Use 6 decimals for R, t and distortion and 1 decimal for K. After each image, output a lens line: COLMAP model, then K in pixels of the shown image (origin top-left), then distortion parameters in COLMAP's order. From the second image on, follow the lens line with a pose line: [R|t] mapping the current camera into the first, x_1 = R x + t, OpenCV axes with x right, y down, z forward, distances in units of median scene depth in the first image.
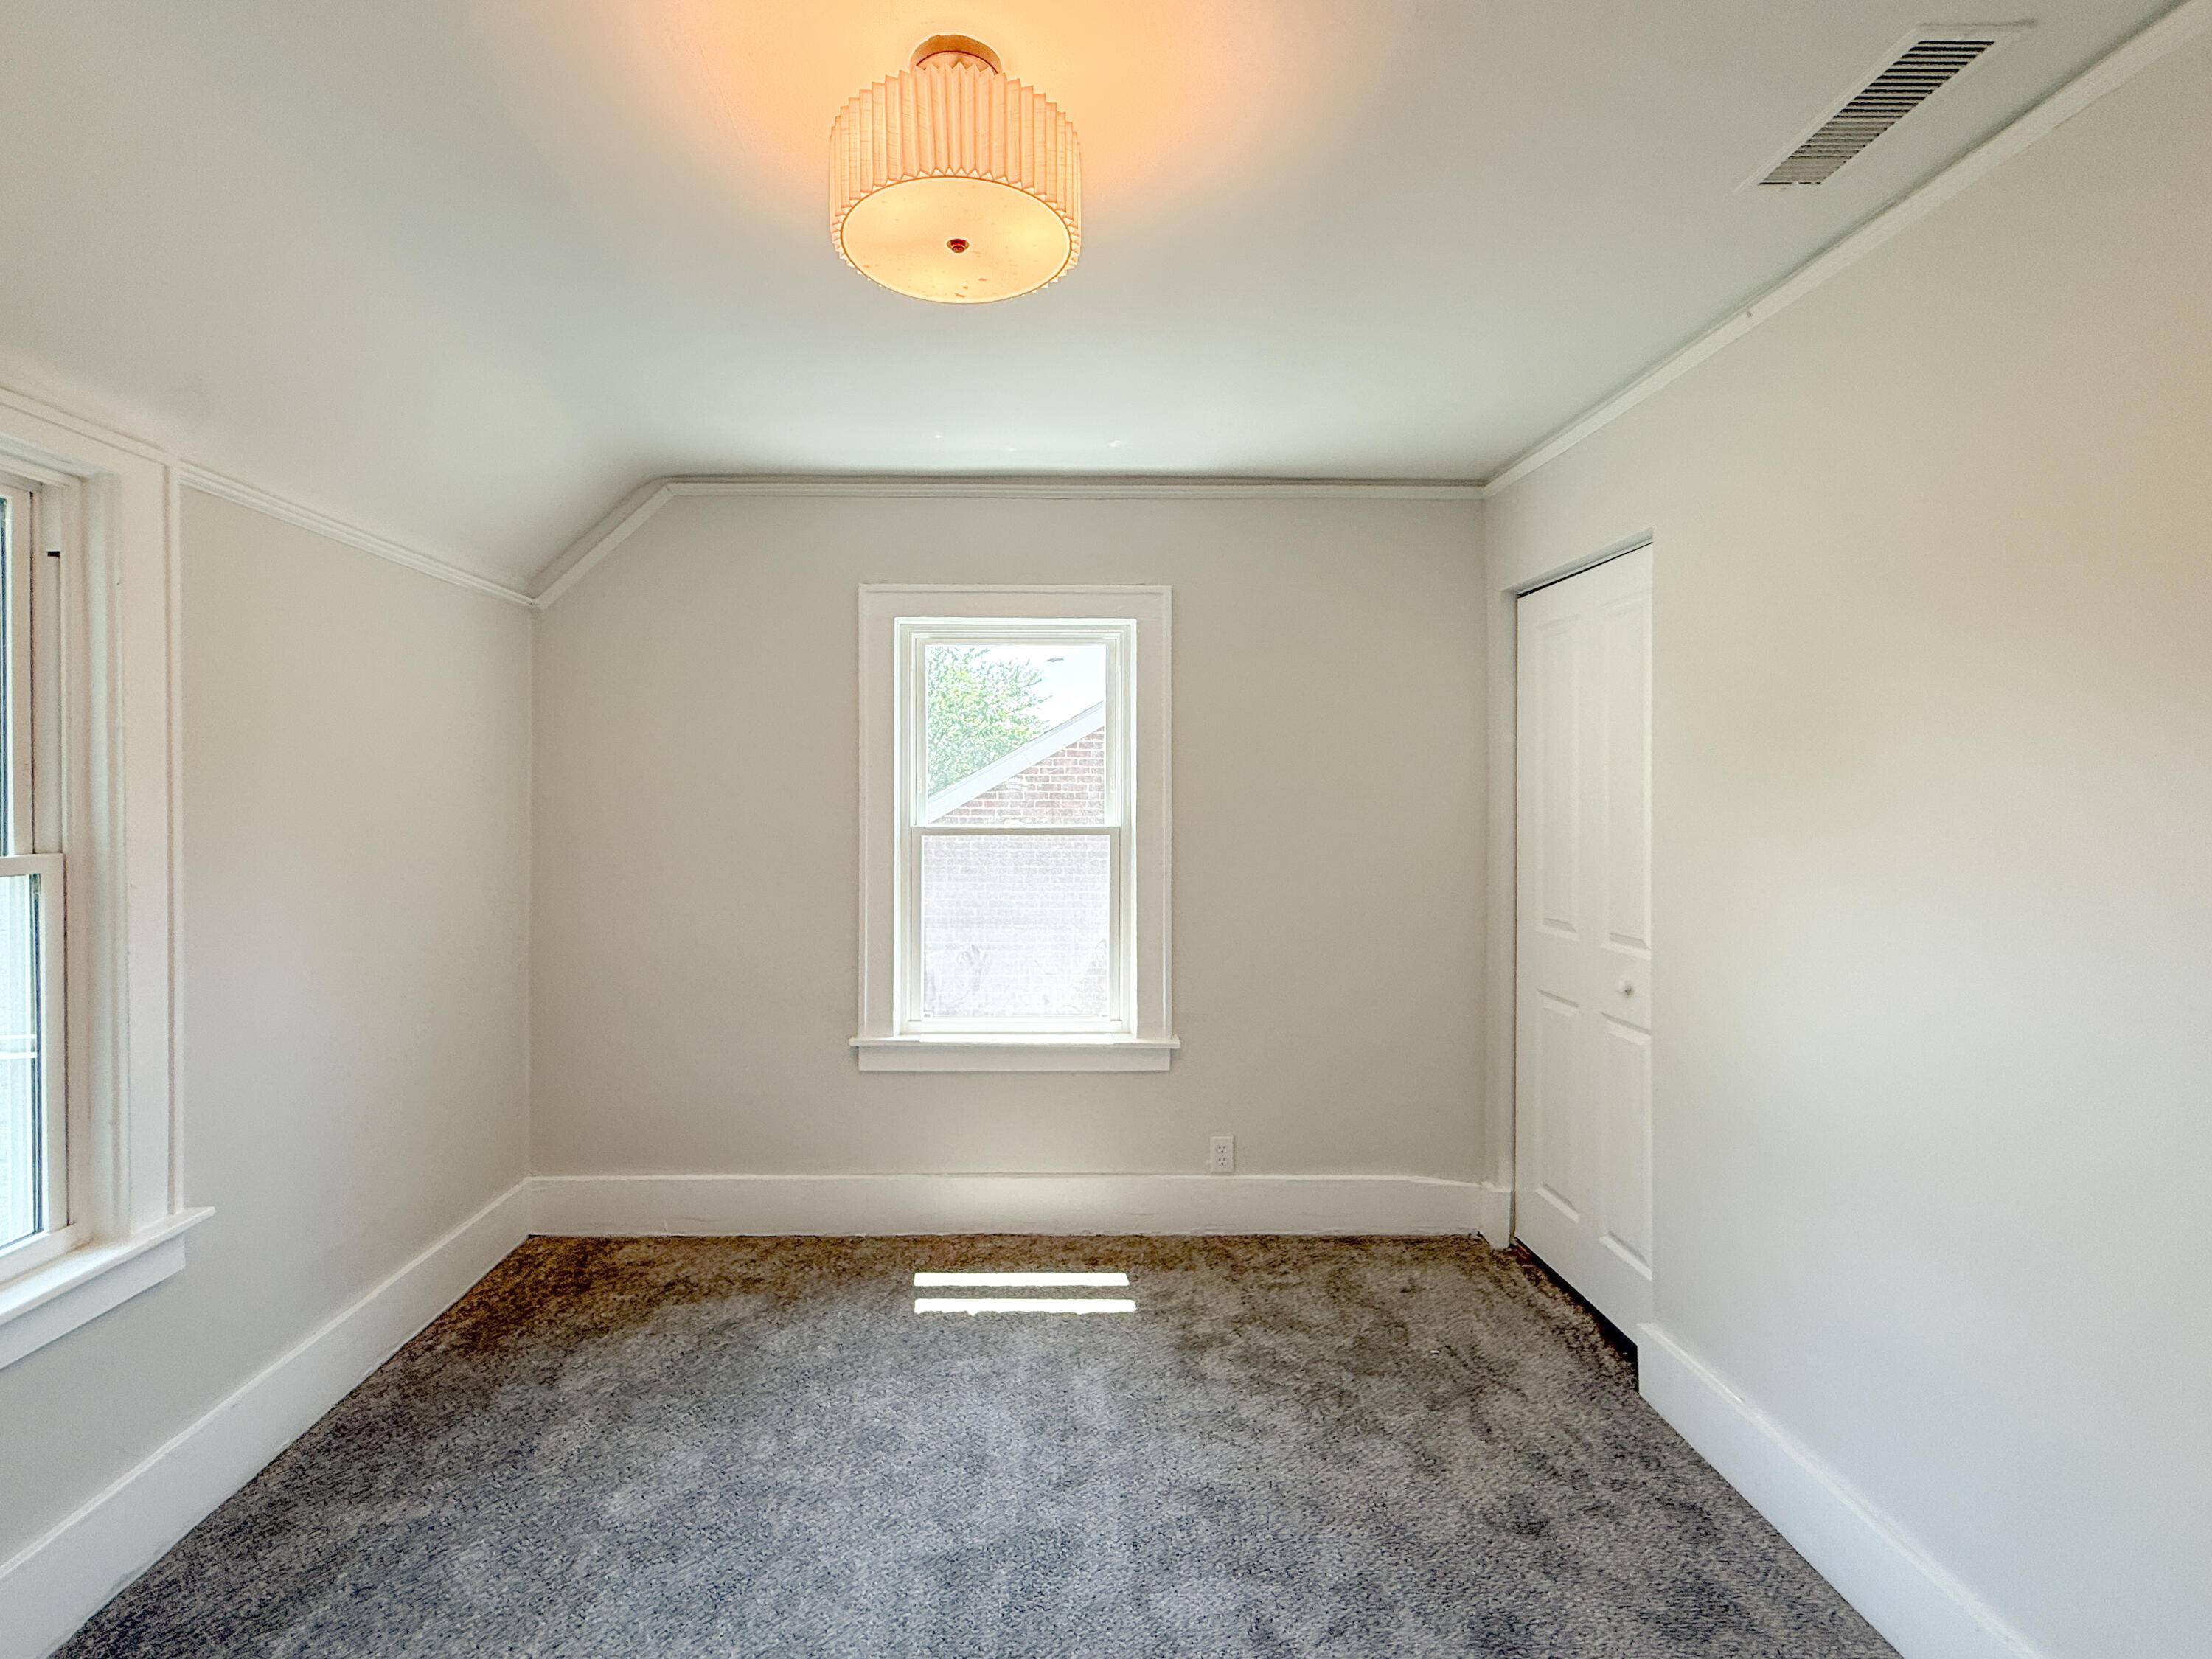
lens RADIAL K [[956.9, 0, 1067.0], [0, 956.9, 797.3], [0, 0, 1]] dist [0.002159, -0.000055]
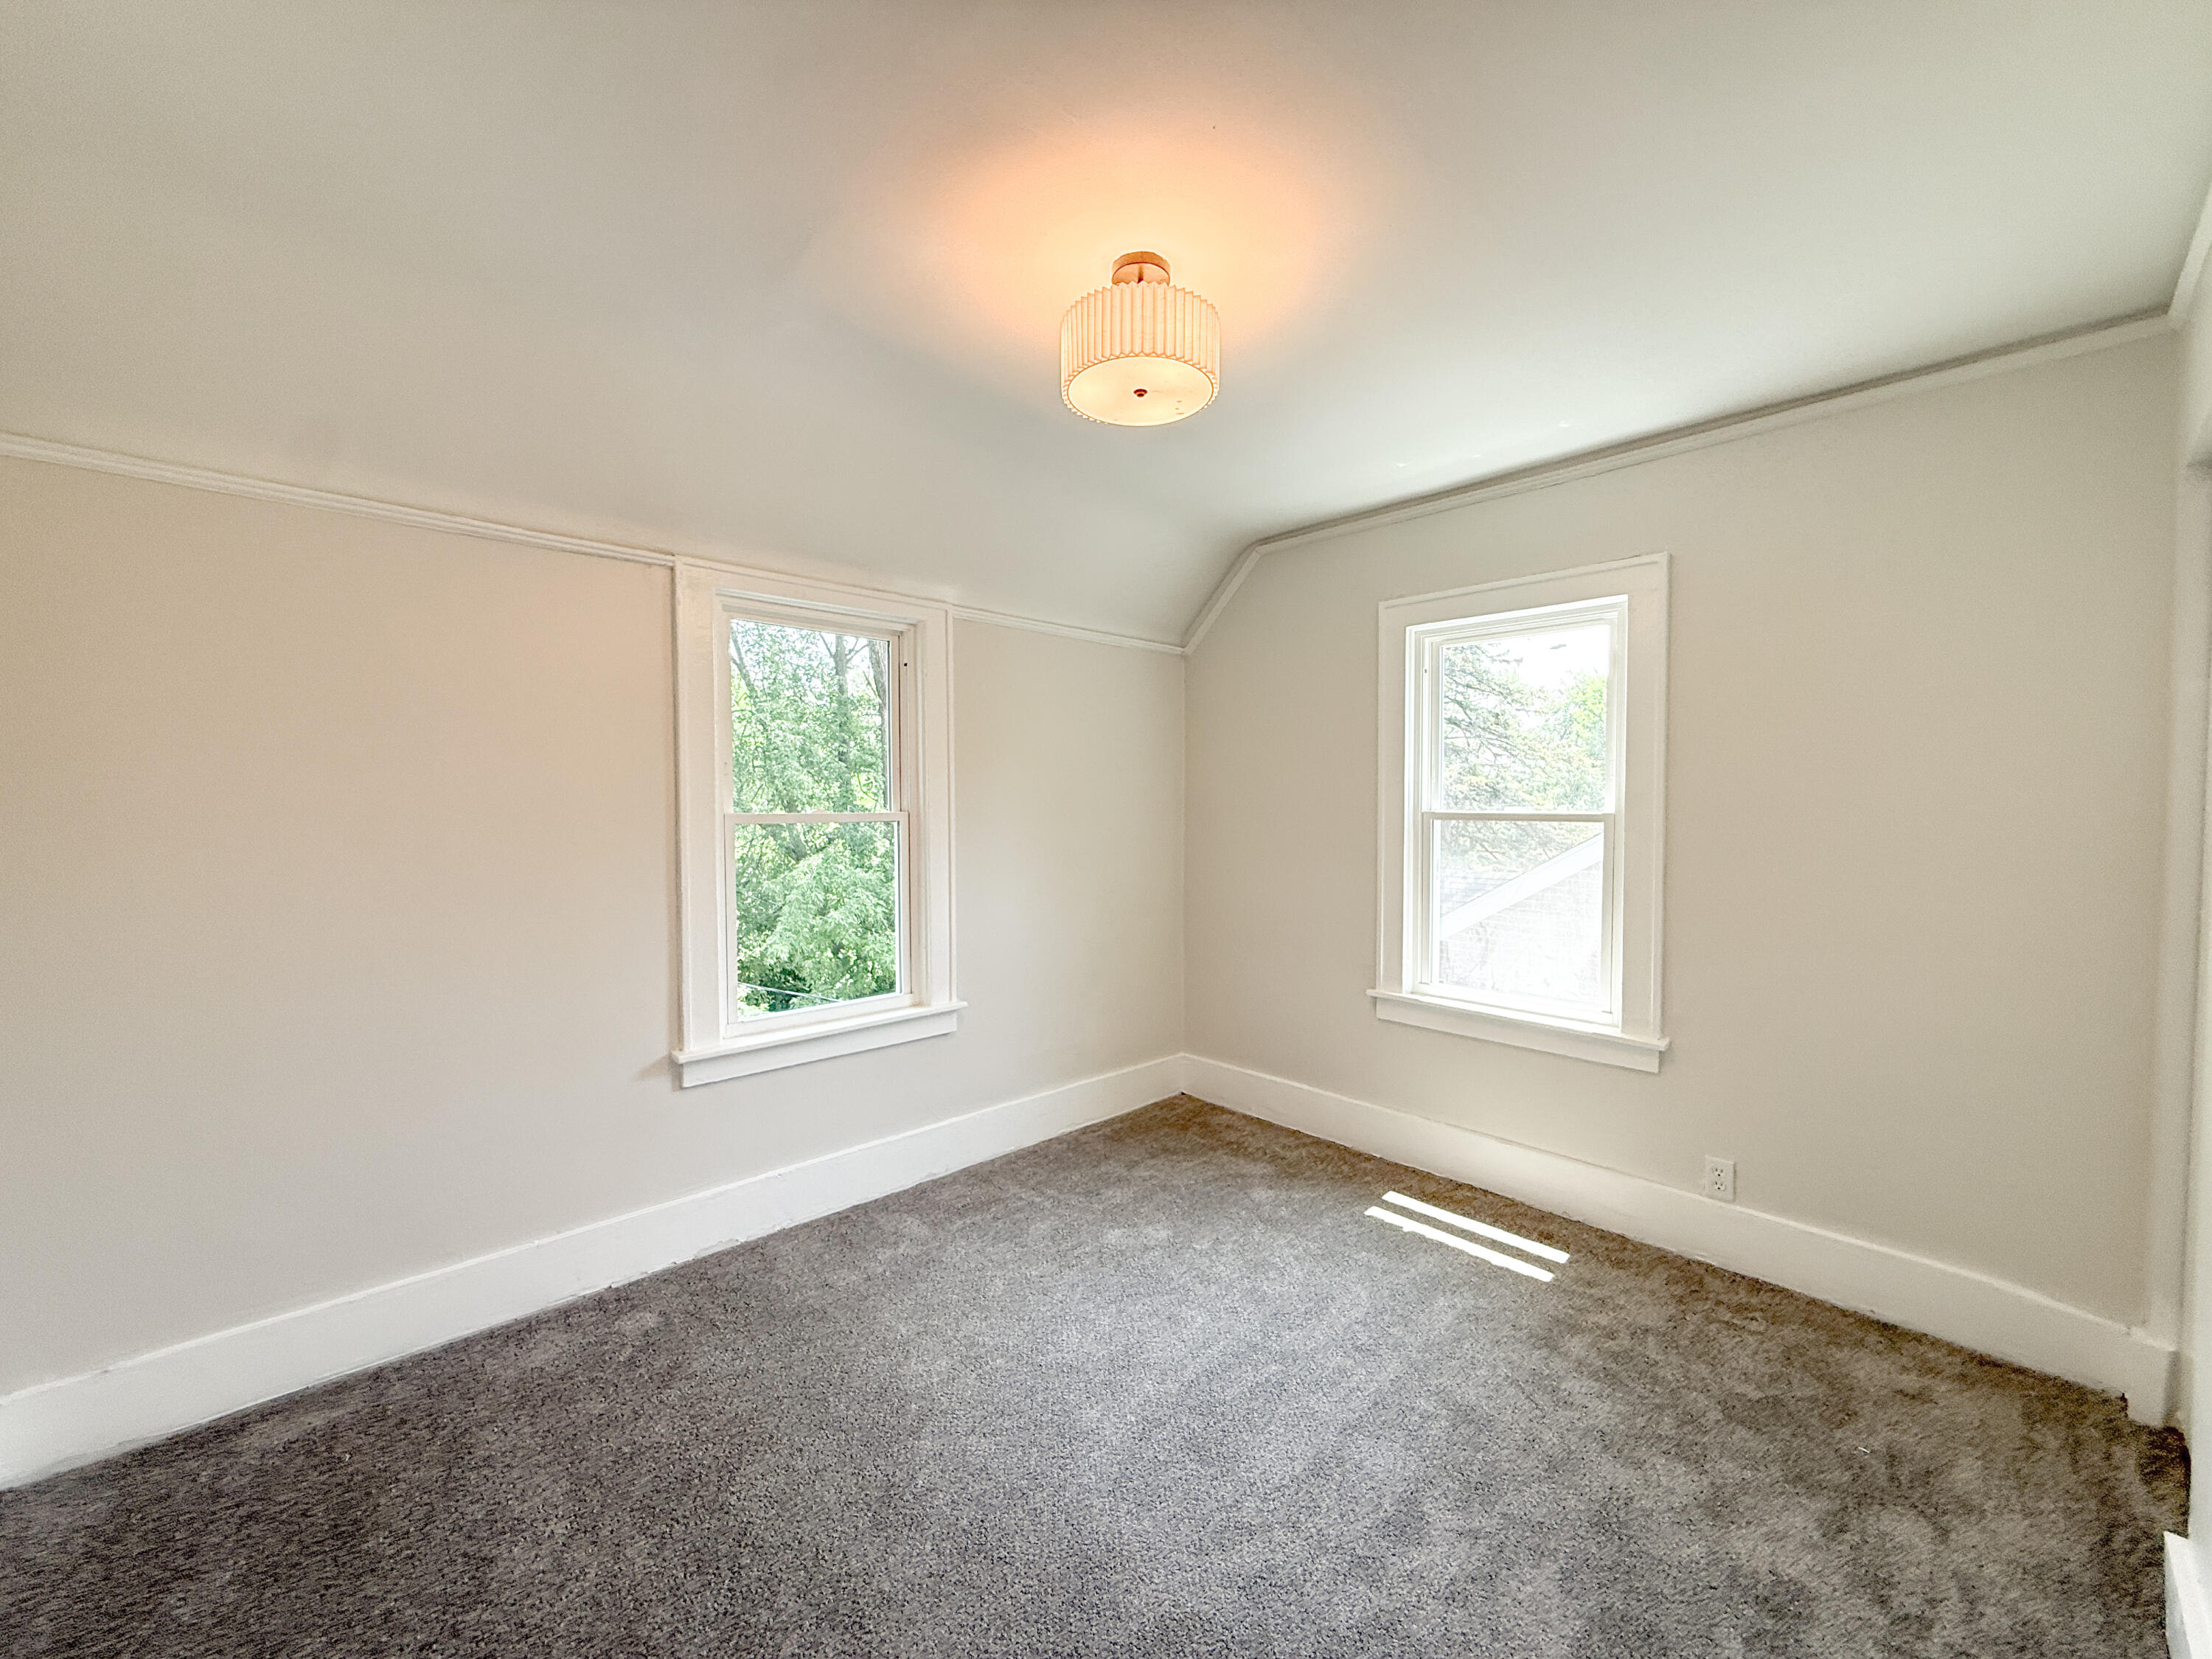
lens RADIAL K [[907.3, 0, 1108.1], [0, 907.3, 831.6], [0, 0, 1]] dist [0.002480, -0.000271]
pose [[0.673186, 0.027274, -0.738970, 0.429296], [-0.002580, 0.999400, 0.034536, 0.021088], [0.739468, -0.021342, 0.672853, 0.008284]]
